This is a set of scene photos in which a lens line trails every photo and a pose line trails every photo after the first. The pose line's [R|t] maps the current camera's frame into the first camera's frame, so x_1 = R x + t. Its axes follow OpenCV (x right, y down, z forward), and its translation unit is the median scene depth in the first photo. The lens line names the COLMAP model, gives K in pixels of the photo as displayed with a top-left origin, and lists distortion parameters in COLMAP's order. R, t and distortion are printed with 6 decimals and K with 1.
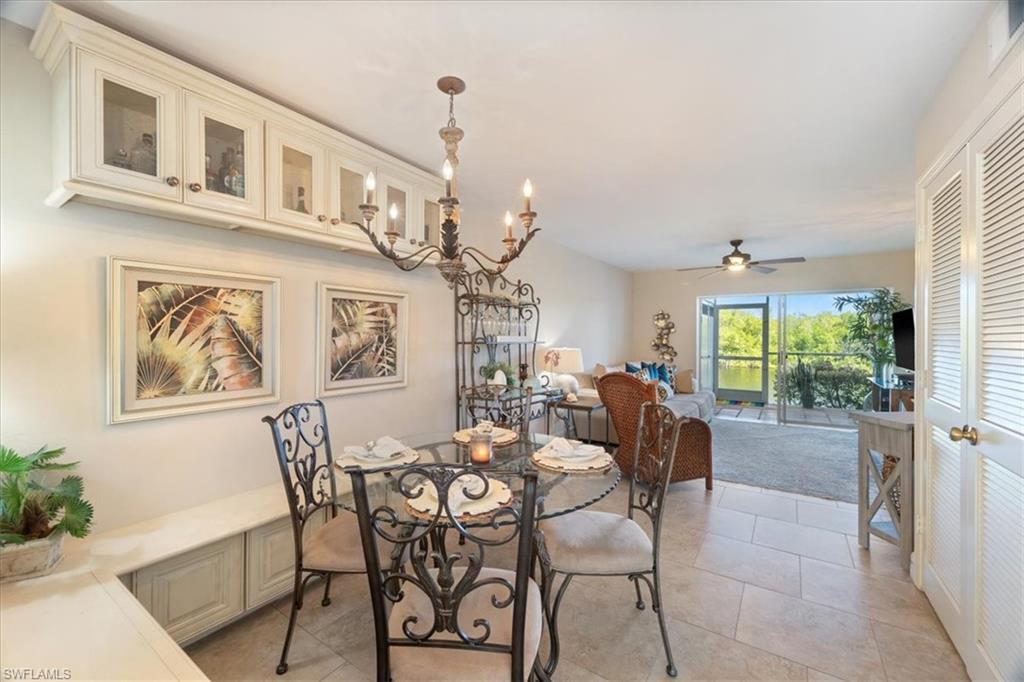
lens RADIAL K [[409.7, 0, 509.4], [0, 409.7, 338.8], [0, 0, 1]] dist [0.001796, -0.001343]
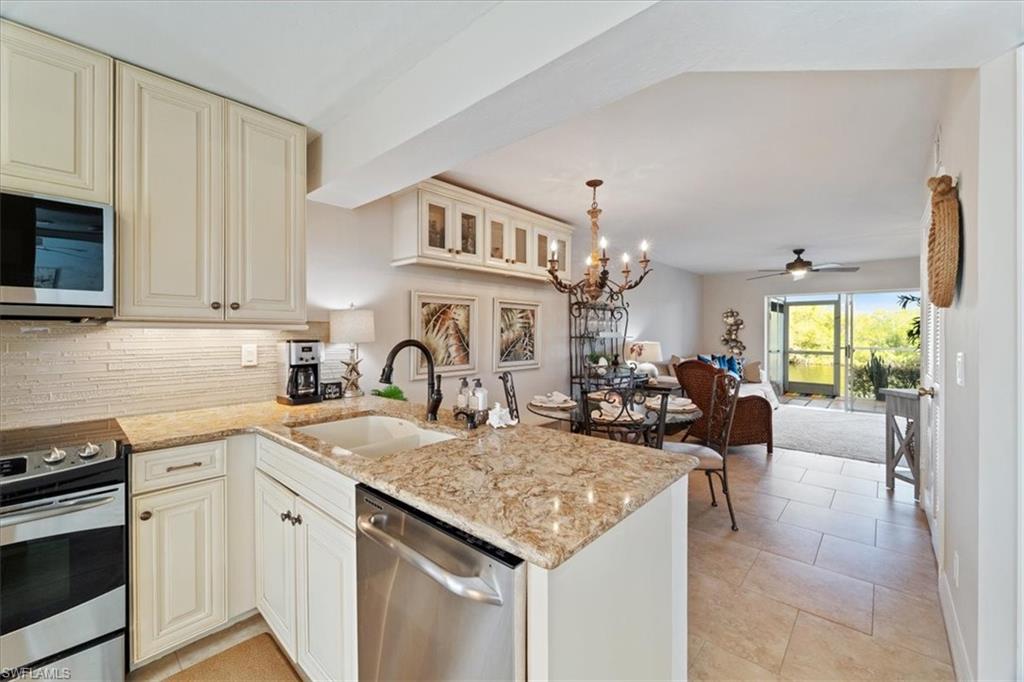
lens RADIAL K [[409.7, 0, 508.1], [0, 409.7, 335.6], [0, 0, 1]] dist [0.001796, -0.001343]
pose [[0.989600, -0.002198, -0.143830, -0.166937], [0.002368, 0.999997, 0.001012, 0.003106], [0.143827, -0.001342, 0.989602, -0.472956]]
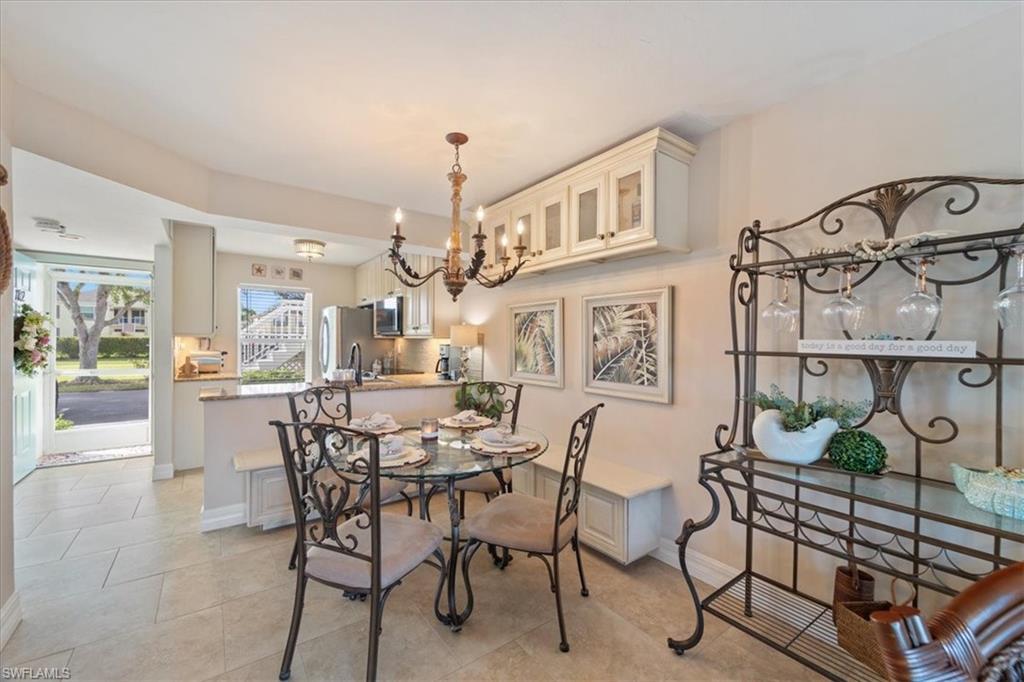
lens RADIAL K [[409.7, 0, 510.4], [0, 409.7, 345.2], [0, 0, 1]] dist [0.001796, -0.001343]
pose [[-0.335028, 0.003271, -0.942202, 0.652292], [-0.014077, 0.999865, 0.008476, -0.000023], [0.942103, 0.016103, -0.334937, 1.052851]]
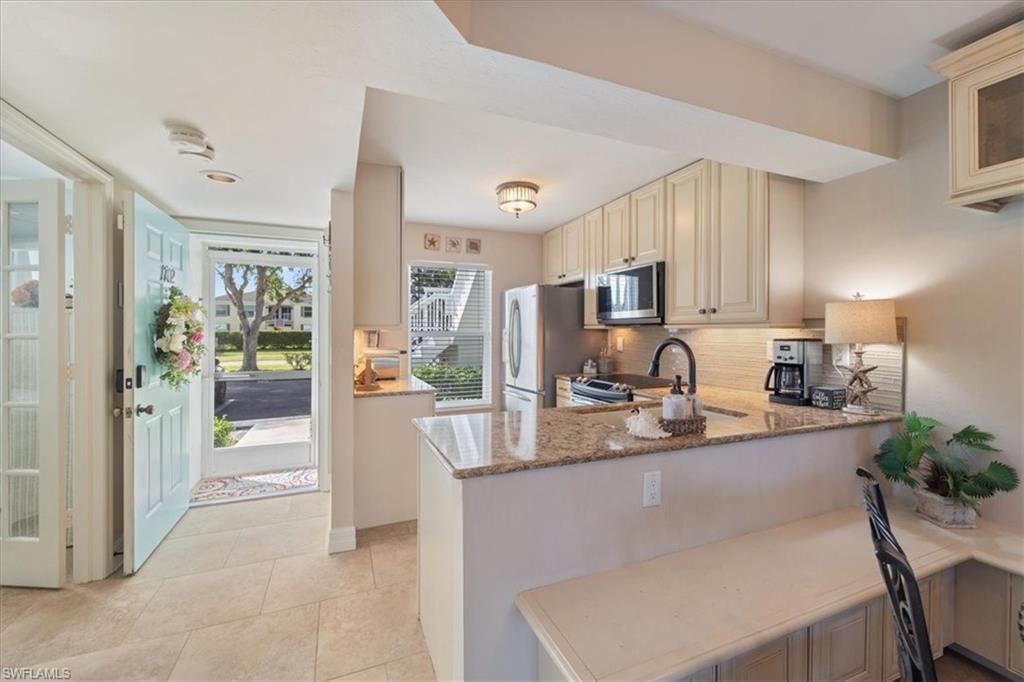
lens RADIAL K [[409.7, 0, 509.4], [0, 409.7, 333.3], [0, 0, 1]] dist [0.001796, -0.001343]
pose [[-0.546458, 0.001095, -0.837486, 0.294940], [-0.004811, 0.999979, 0.004447, 0.000618], [0.837473, 0.006459, -0.546441, 0.289741]]
